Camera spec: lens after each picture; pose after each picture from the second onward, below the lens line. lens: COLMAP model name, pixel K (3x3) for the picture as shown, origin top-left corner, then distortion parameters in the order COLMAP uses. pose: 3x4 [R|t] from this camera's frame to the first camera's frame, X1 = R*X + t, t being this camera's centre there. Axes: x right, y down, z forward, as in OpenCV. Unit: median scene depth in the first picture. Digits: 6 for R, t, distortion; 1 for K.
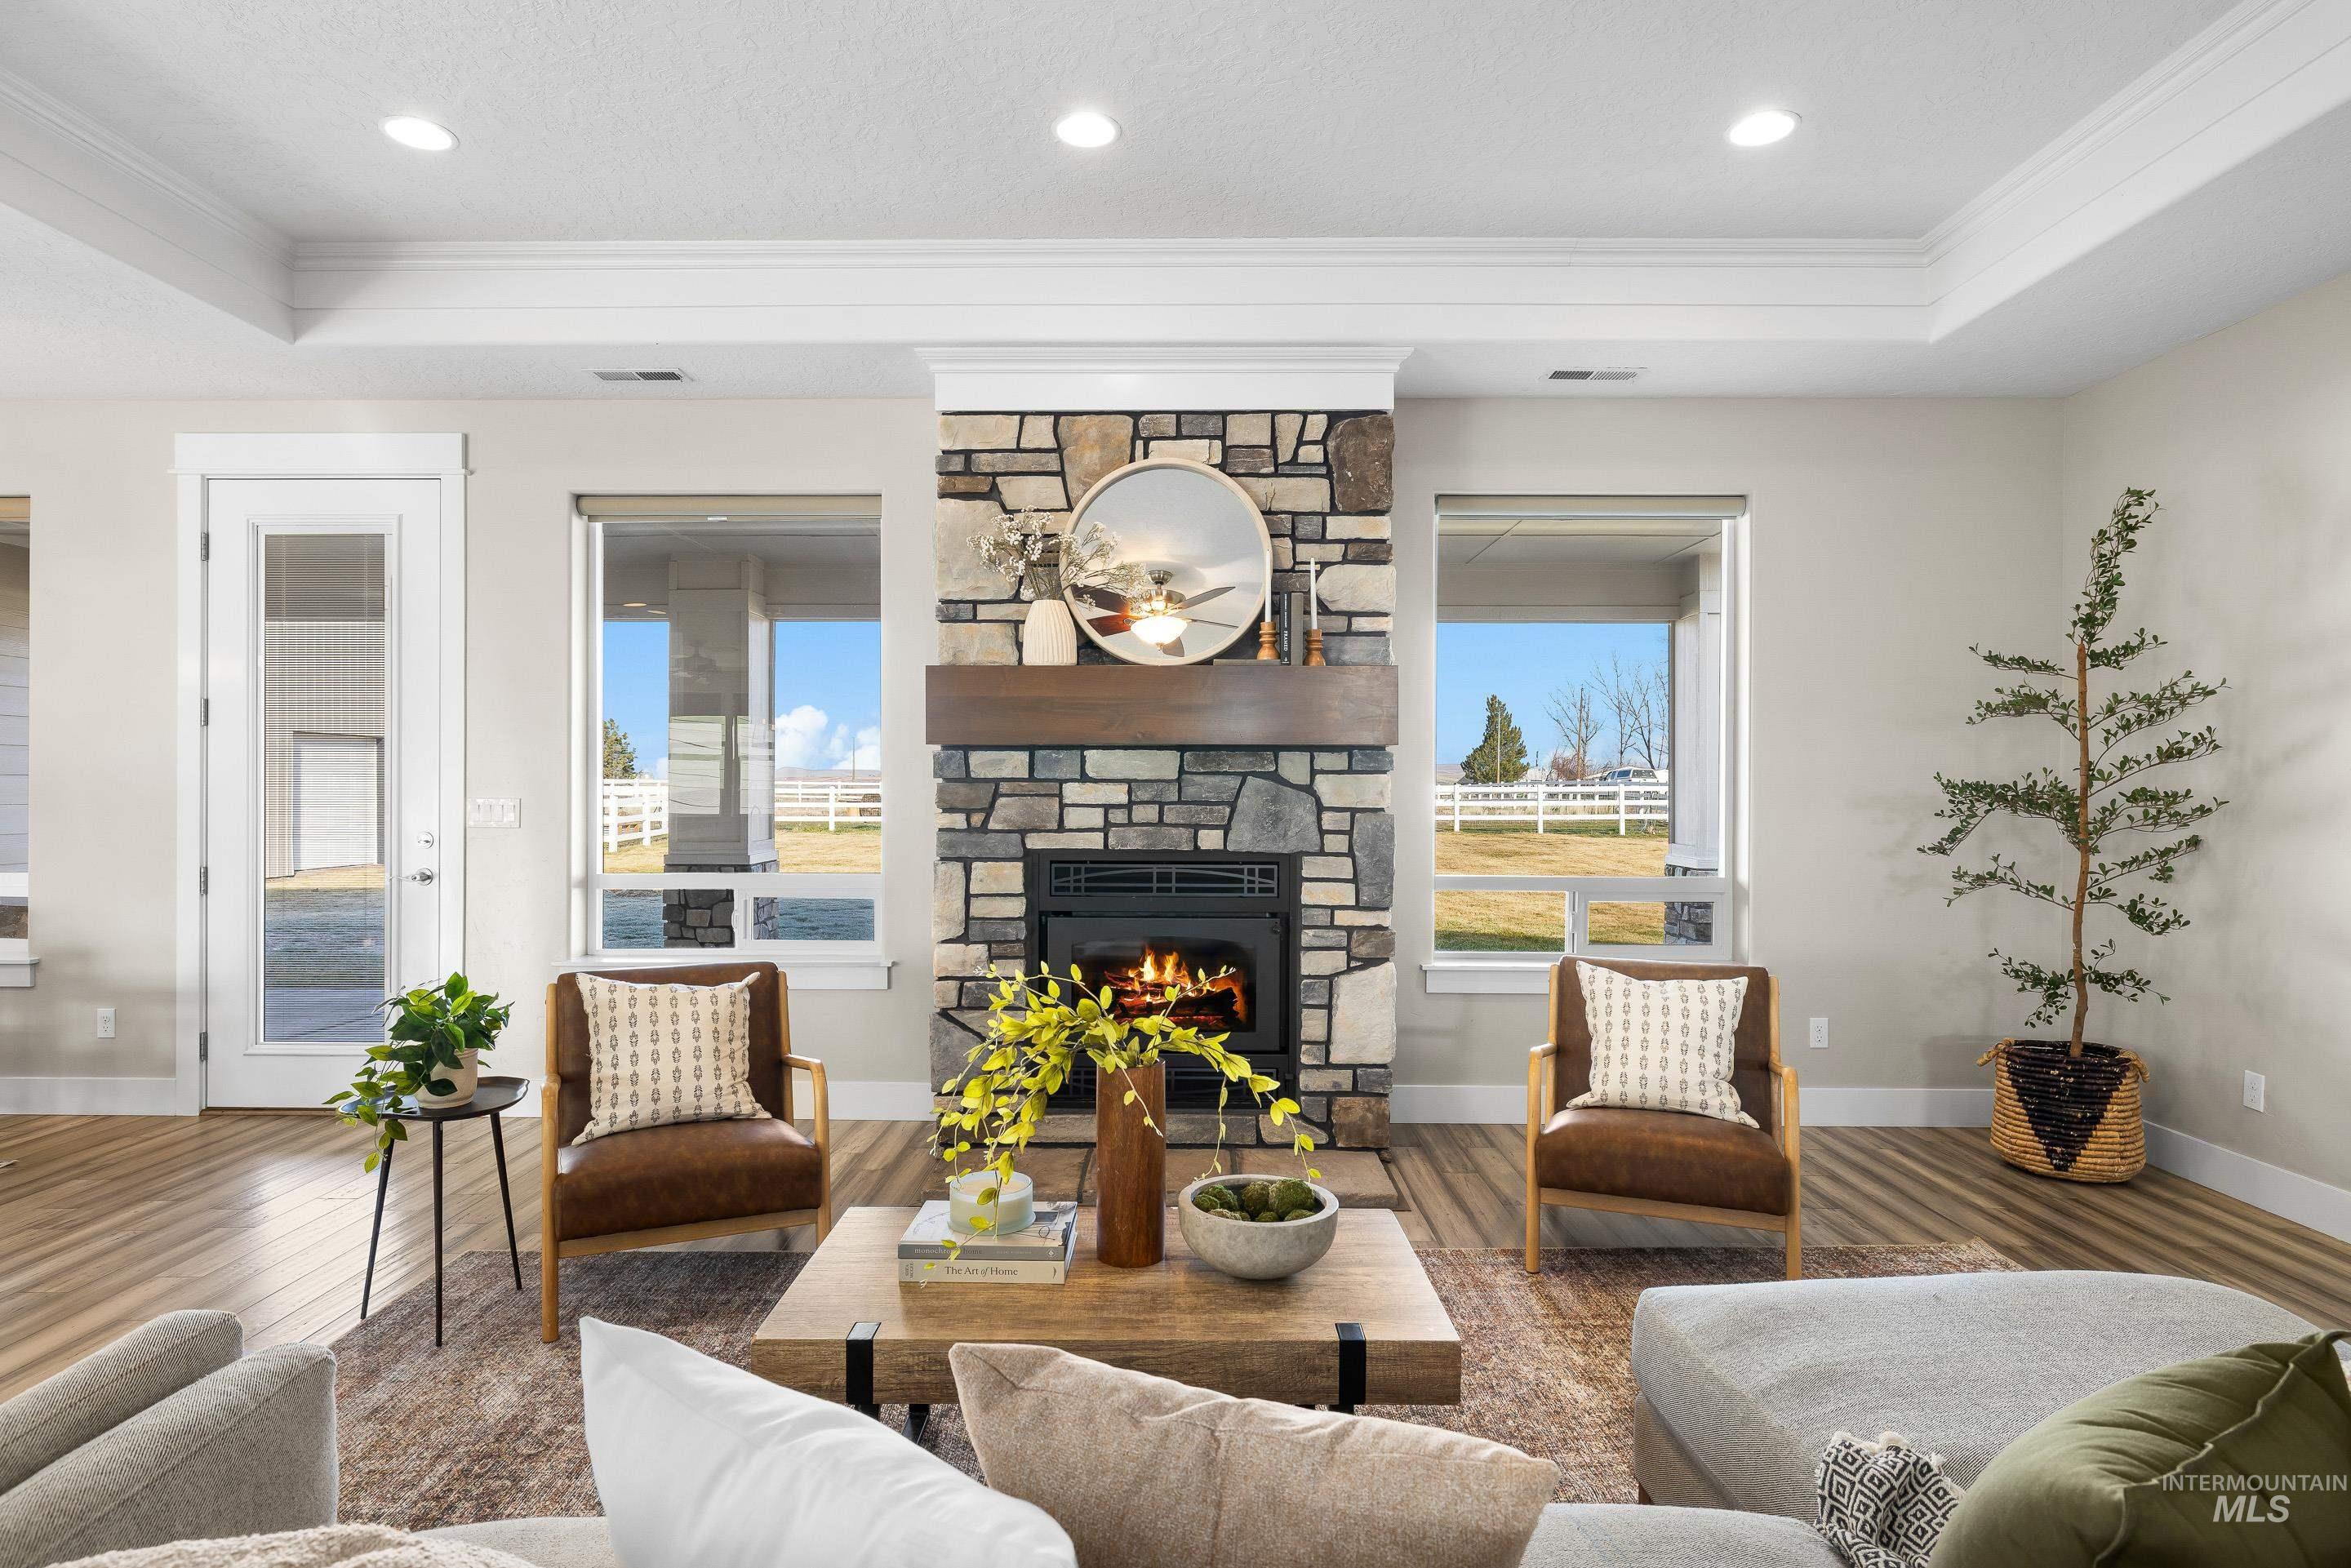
lens RADIAL K [[1252.3, 0, 1169.6], [0, 1252.3, 790.7], [0, 0, 1]] dist [-0.002845, -0.000097]
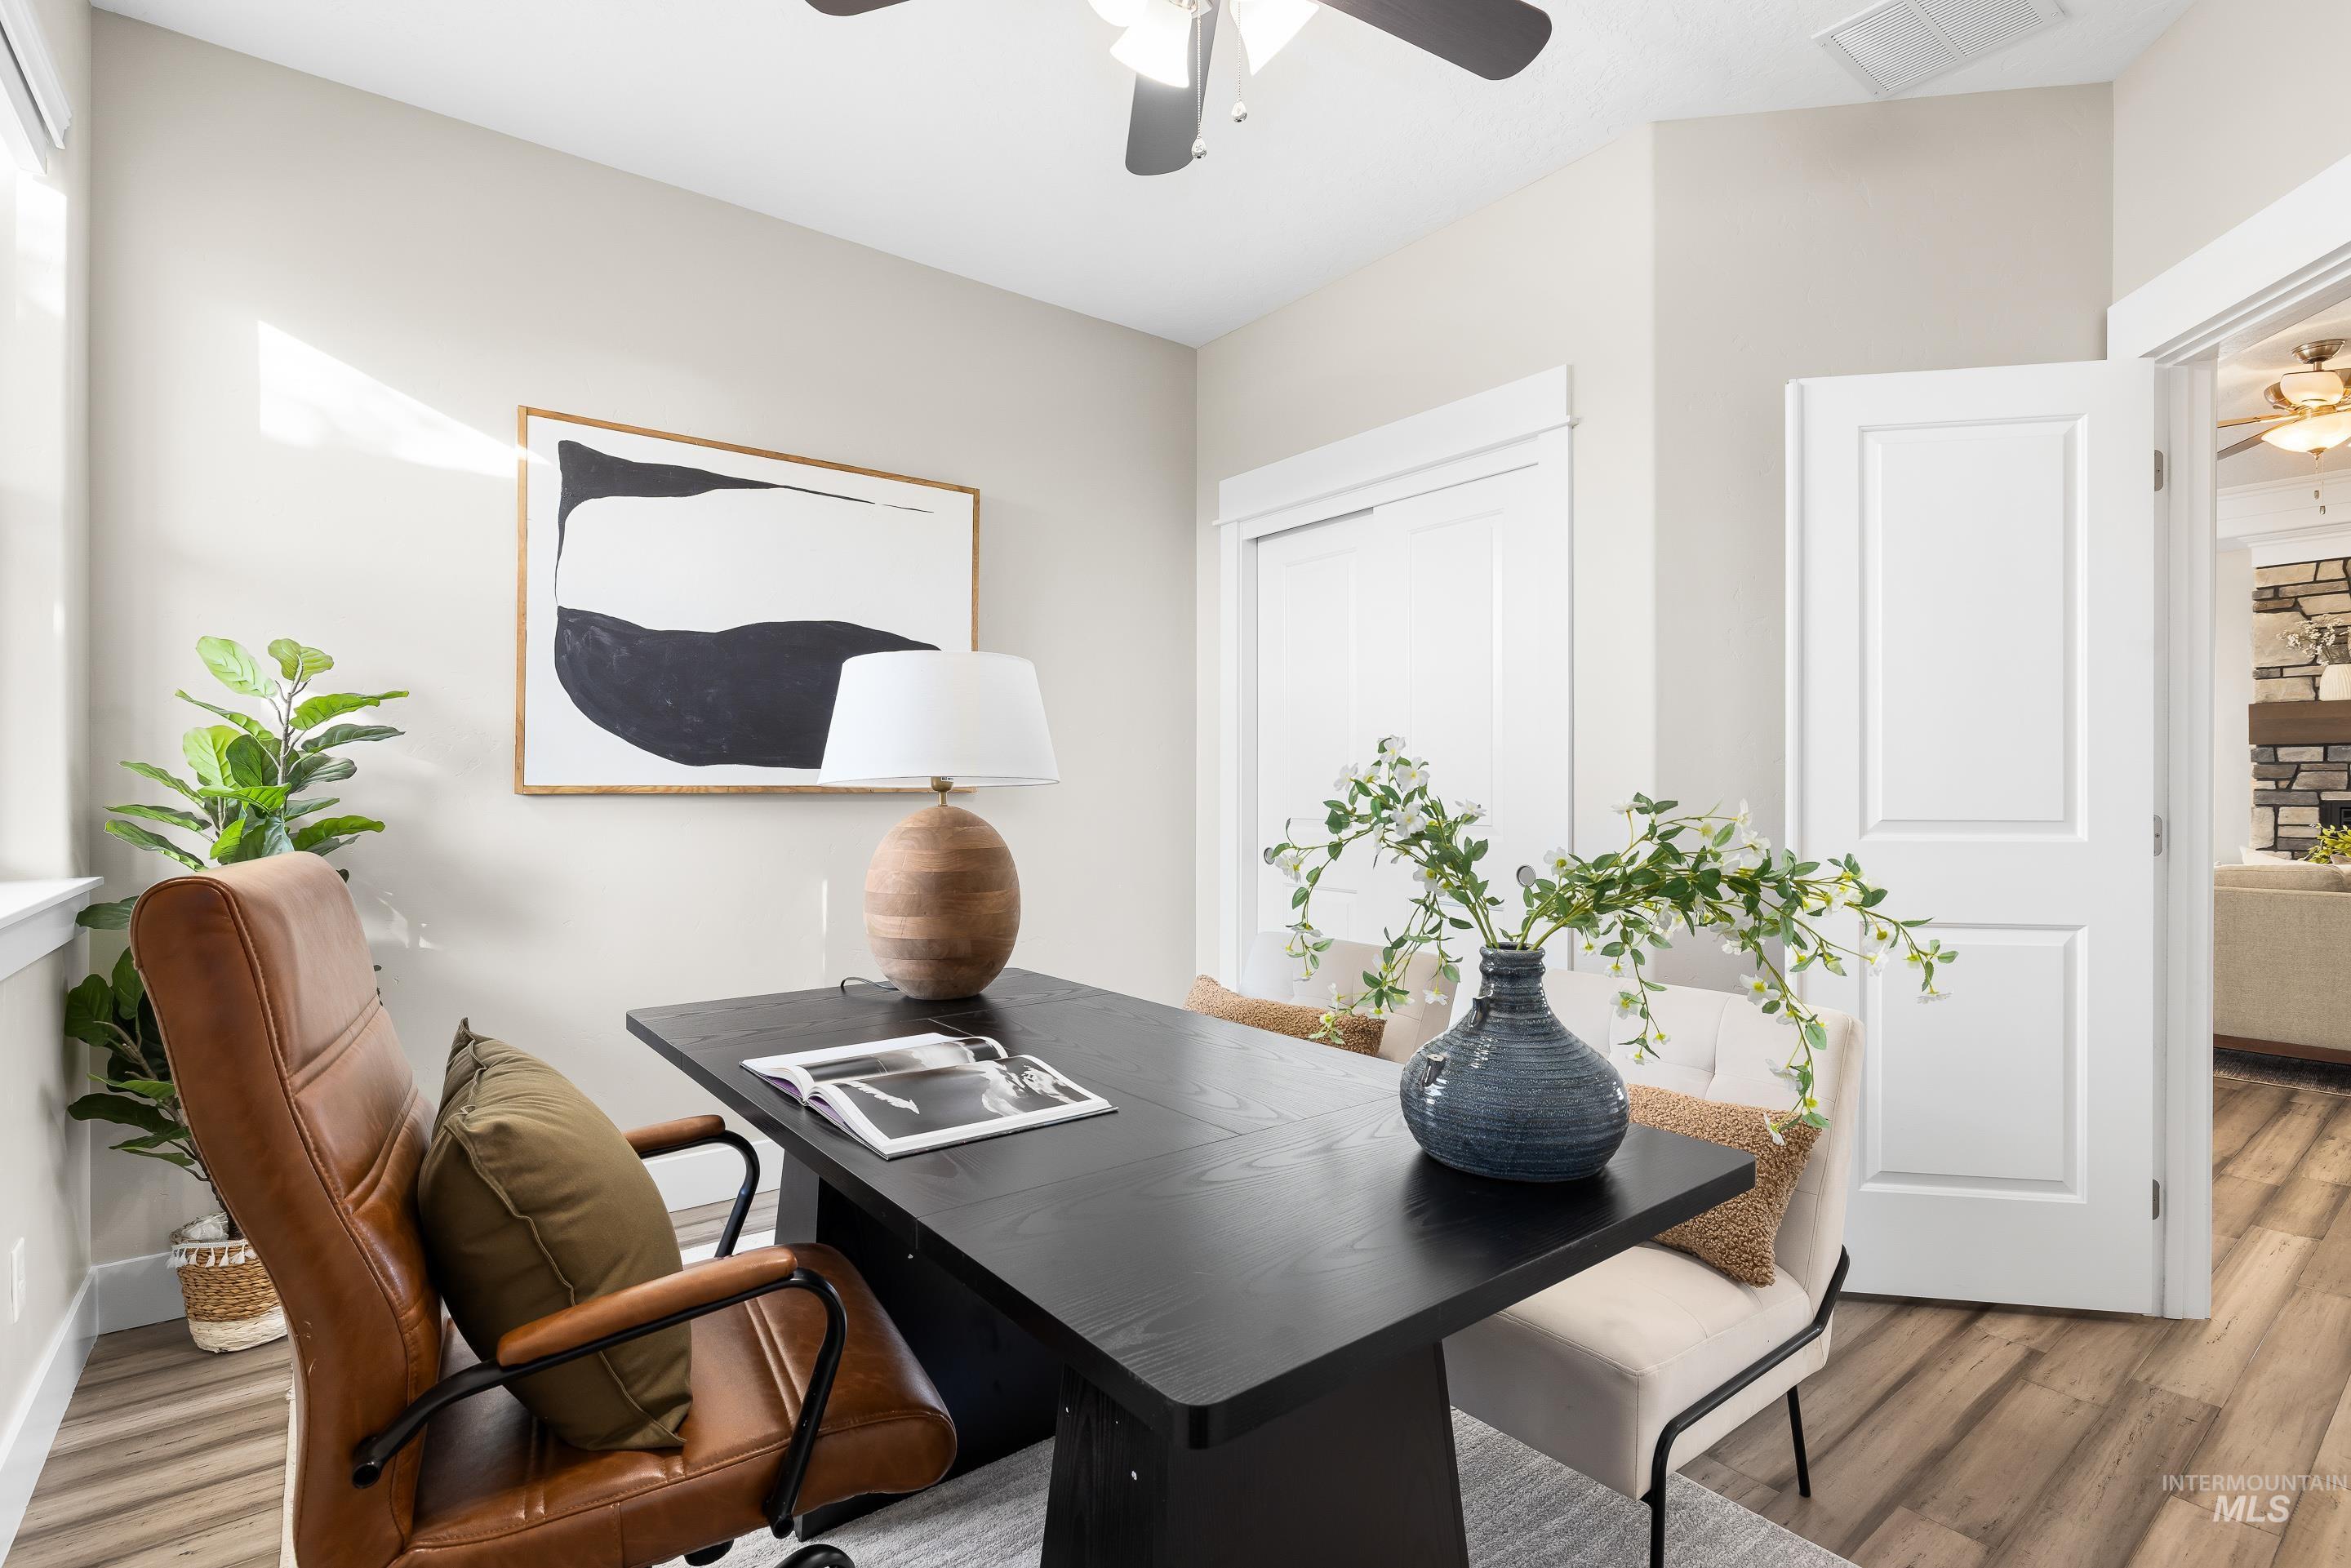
lens RADIAL K [[1122.0, 0, 1175.5], [0, 1122.0, 784.0], [0, 0, 1]] dist [0.000939, 0.000451]
pose [[0.622987, -0.000400, -0.782232, 0.125755], [-0.002392, 0.999994, -0.002416, 0.030582], [0.782228, 0.003376, 0.622983, -1.321936]]
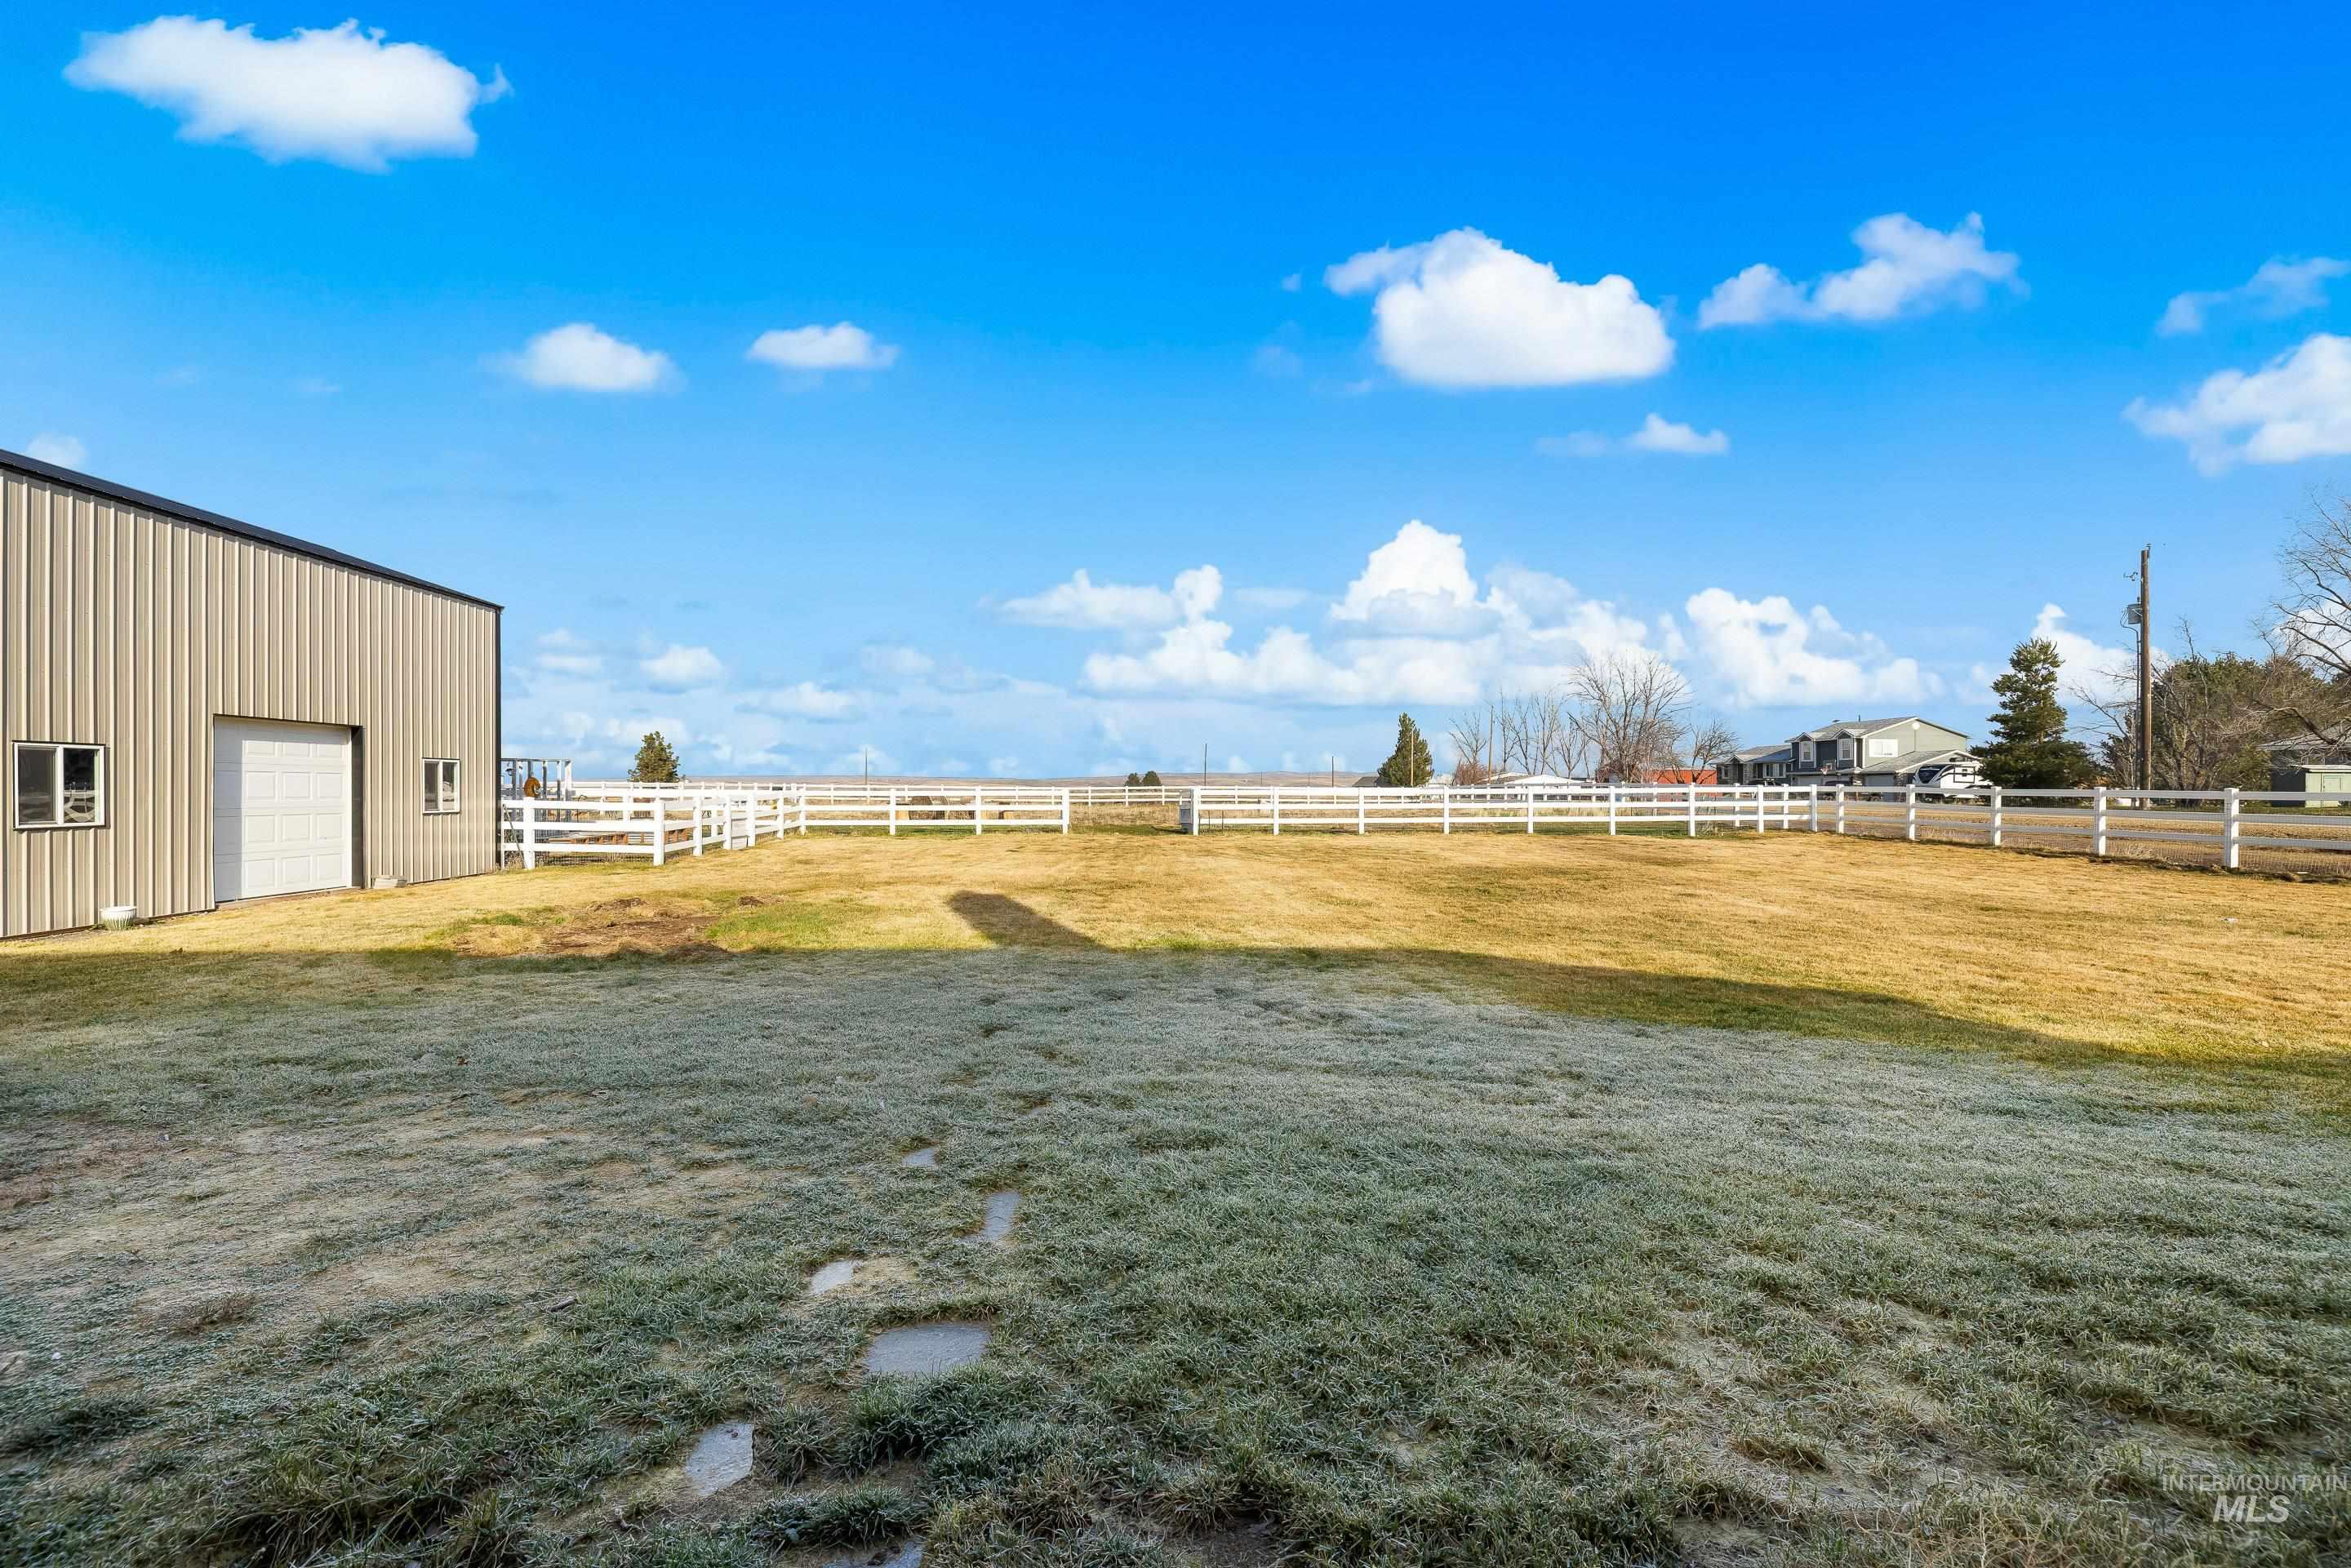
lens RADIAL K [[986.5, 0, 1167.9], [0, 986.5, 782.9], [0, 0, 1]] dist [-0.002071, -0.000122]
pose [[0.998304, -0.000597, 0.058210, -0.871783], [0.001167, 0.999952, -0.009771, -0.001816], [-0.058201, 0.009822, 0.998257, 1.963976]]
